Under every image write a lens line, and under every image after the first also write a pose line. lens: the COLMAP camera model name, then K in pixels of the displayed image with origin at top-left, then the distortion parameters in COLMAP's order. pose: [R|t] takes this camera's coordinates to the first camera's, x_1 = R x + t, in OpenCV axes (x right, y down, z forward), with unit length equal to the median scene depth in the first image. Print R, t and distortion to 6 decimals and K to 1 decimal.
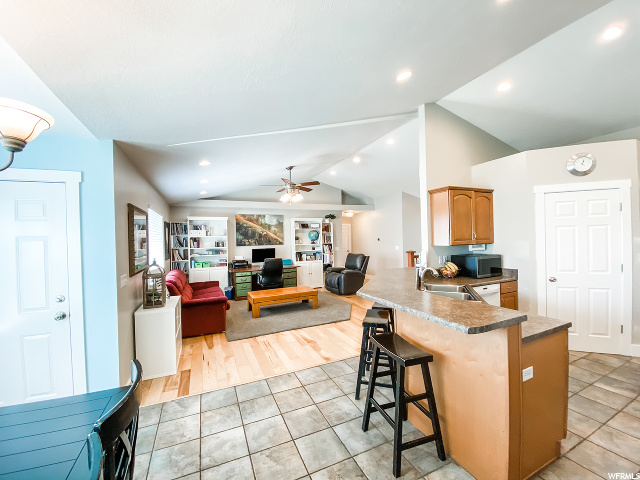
lens RADIAL K [[254.3, 0, 320.0], [0, 254.3, 240.0], [0, 0, 1]] dist [0.000240, -0.000023]
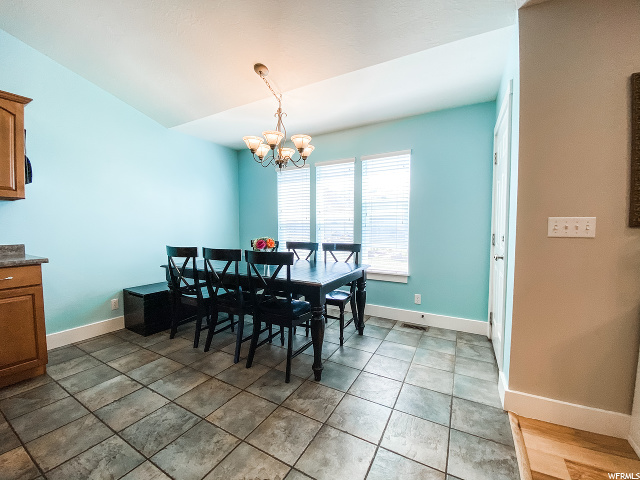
lens RADIAL K [[262.3, 0, 314.8], [0, 262.3, 236.7], [0, 0, 1]] dist [0.000722, -0.000078]
pose [[-0.812041, 0.043787, -0.581956, 0.015433], [0.014786, 0.998405, 0.054489, 0.051598], [0.583413, 0.035643, -0.811393, 0.422455]]
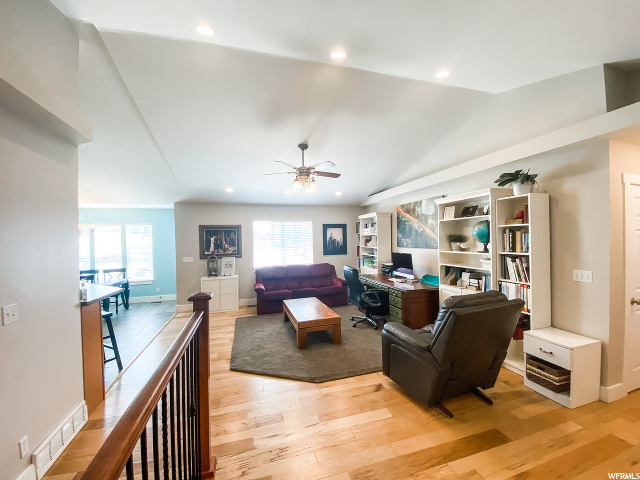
lens RADIAL K [[262.3, 0, 314.8], [0, 262.3, 236.7], [0, 0, 1]] dist [0.000722, -0.000078]
pose [[-0.148055, 0.022191, -0.988730, 0.538503], [0.020027, 0.999611, 0.019436, -0.029510], [0.988776, -0.016924, -0.148441, 0.934633]]
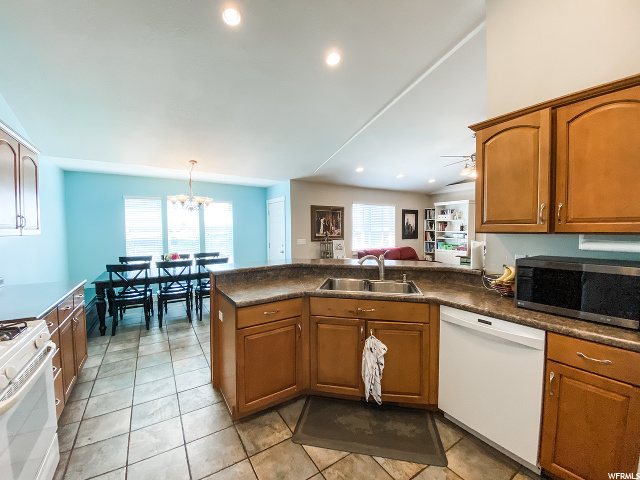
lens RADIAL K [[262.3, 0, 314.8], [0, 262.3, 236.7], [0, 0, 1]] dist [0.000722, -0.000078]
pose [[0.131686, 0.049356, -0.990062, 0.547975], [-0.000435, 0.998762, 0.049732, 0.000059], [0.991291, -0.006118, 0.131545, 0.301269]]
